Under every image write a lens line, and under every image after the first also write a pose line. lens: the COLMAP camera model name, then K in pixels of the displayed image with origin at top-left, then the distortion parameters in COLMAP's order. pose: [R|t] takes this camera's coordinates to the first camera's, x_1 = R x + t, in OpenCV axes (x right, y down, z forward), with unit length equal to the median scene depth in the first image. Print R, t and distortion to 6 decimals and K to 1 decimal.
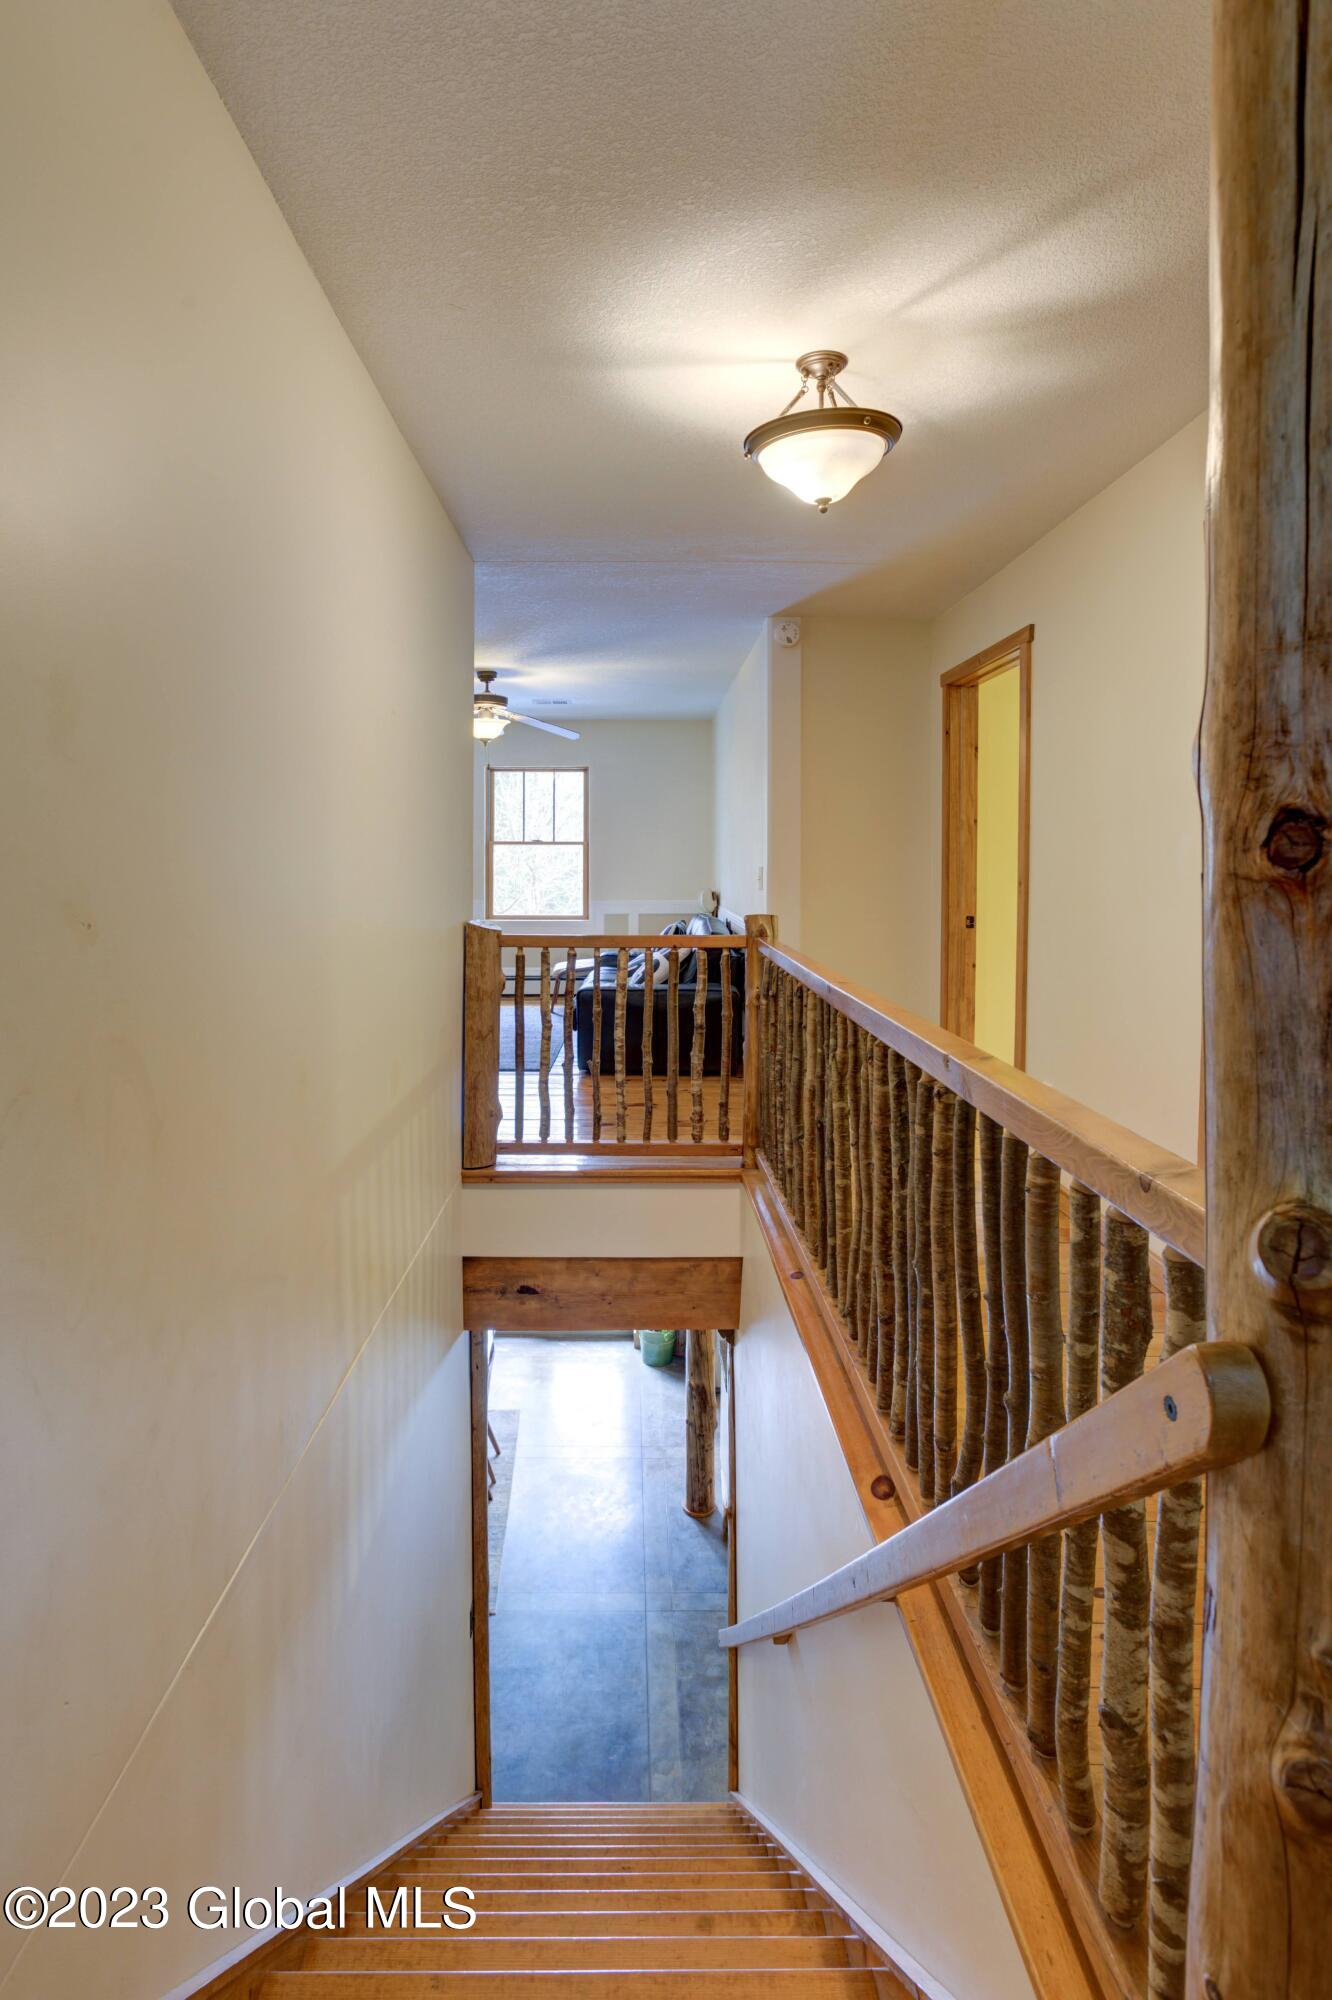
lens RADIAL K [[1044.1, 0, 617.0], [0, 1044.1, 881.4], [0, 0, 1]] dist [0.004693, 0.000227]
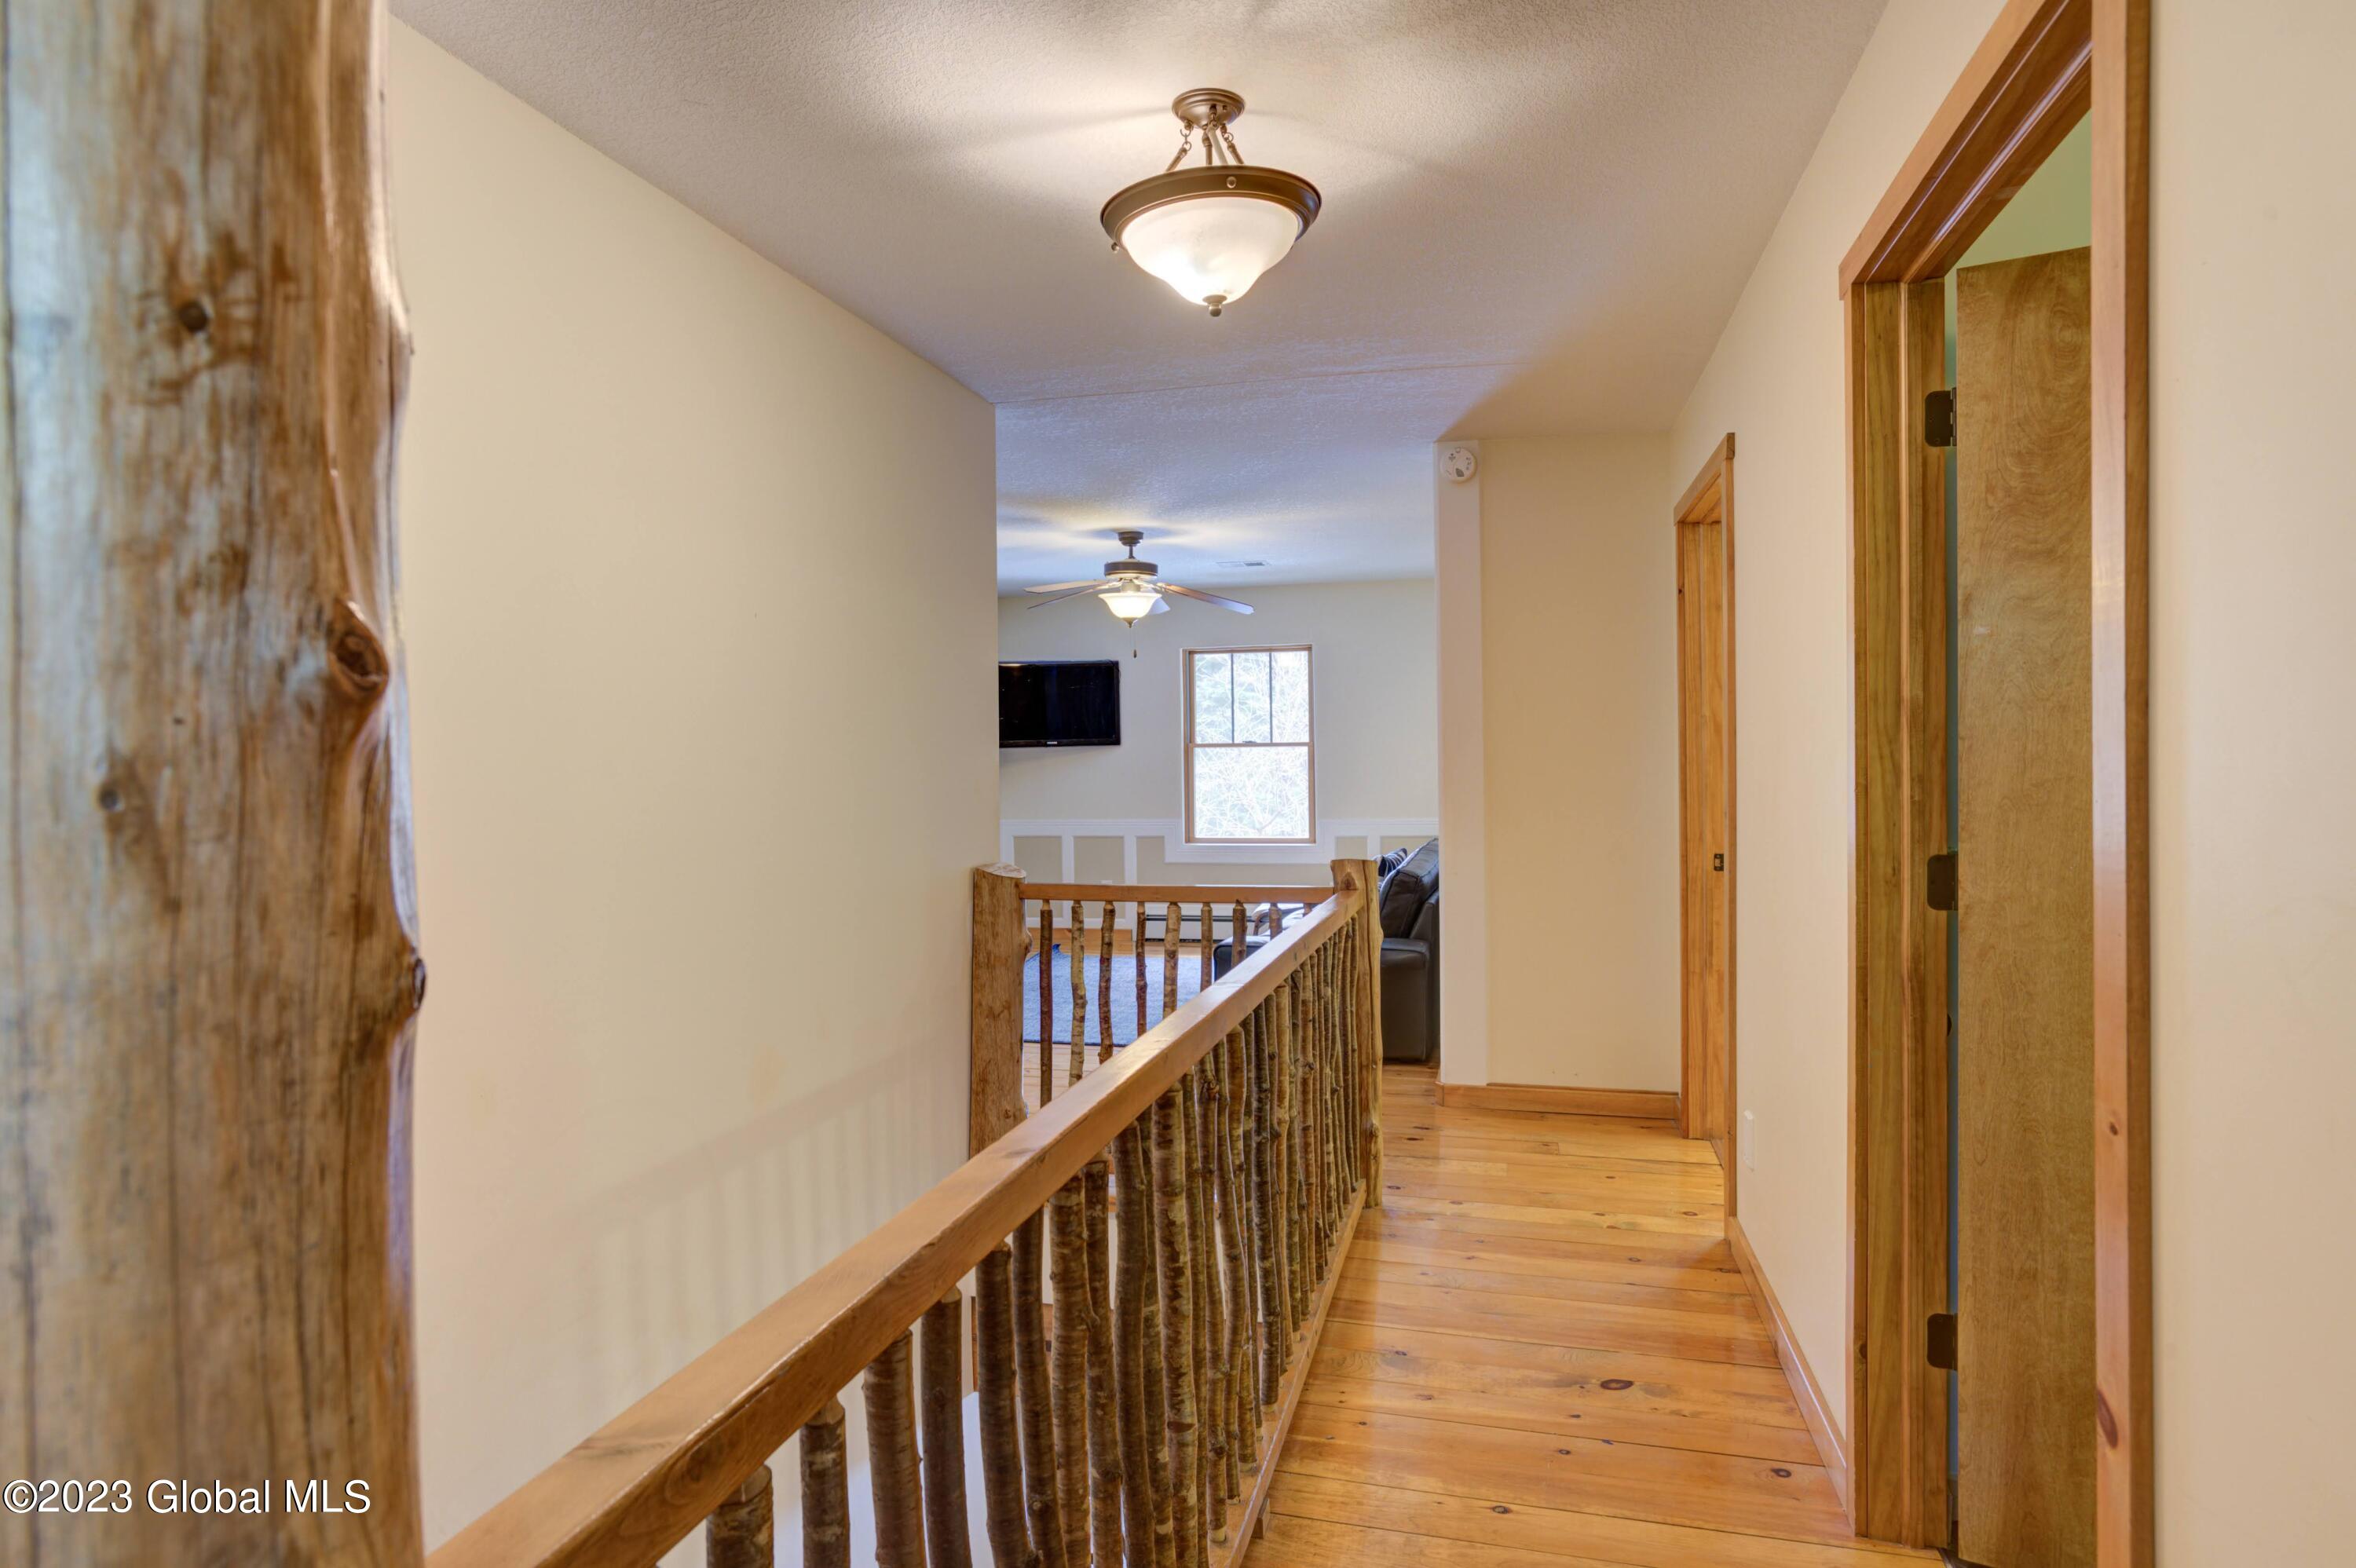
lens RADIAL K [[1321.0, 0, 1185.6], [0, 1321.0, 782.1], [0, 0, 1]] dist [0.014415, 0.000285]
pose [[0.972682, -0.011917, -0.231835, 0.199422], [0.012416, 0.999923, 0.000693, -0.019685], [0.231808, -0.003553, 0.972755, 0.062836]]
